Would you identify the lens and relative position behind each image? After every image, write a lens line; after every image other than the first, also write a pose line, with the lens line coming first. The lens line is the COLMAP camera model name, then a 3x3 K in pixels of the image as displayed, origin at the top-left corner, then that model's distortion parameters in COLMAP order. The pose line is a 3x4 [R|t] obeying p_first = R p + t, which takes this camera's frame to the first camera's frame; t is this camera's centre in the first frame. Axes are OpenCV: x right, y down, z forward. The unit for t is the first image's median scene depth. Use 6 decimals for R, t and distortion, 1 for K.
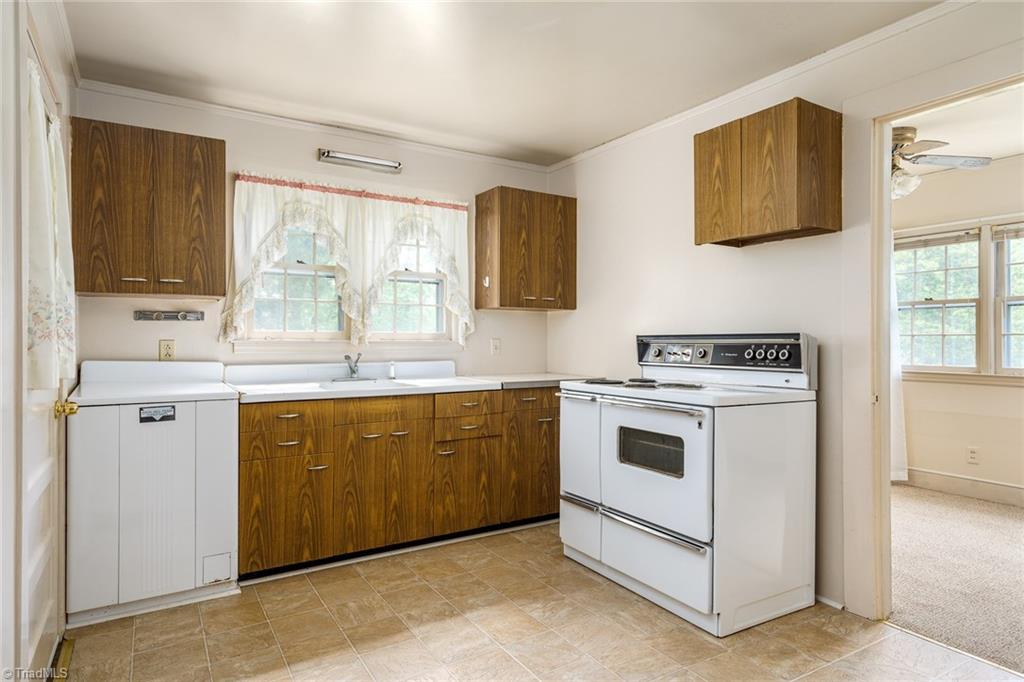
lens RADIAL K [[584.2, 0, 510.6], [0, 584.2, 338.8], [0, 0, 1]] dist [0.000293, 0.002011]
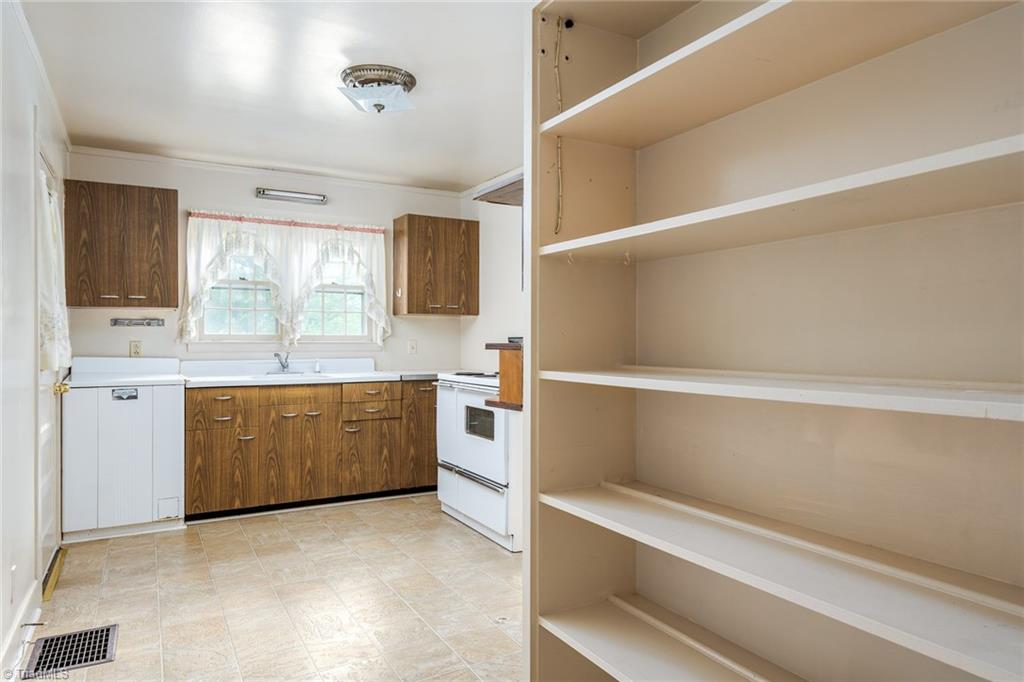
lens RADIAL K [[654.0, 0, 512.0], [0, 654.0, 341.0], [0, 0, 1]] dist [0.005042, -0.000895]
pose [[0.999150, -0.000817, -0.041207, 0.318454], [0.000877, 0.999999, 0.001443, 0.000118], [0.041206, -0.001478, 0.999150, -0.435317]]
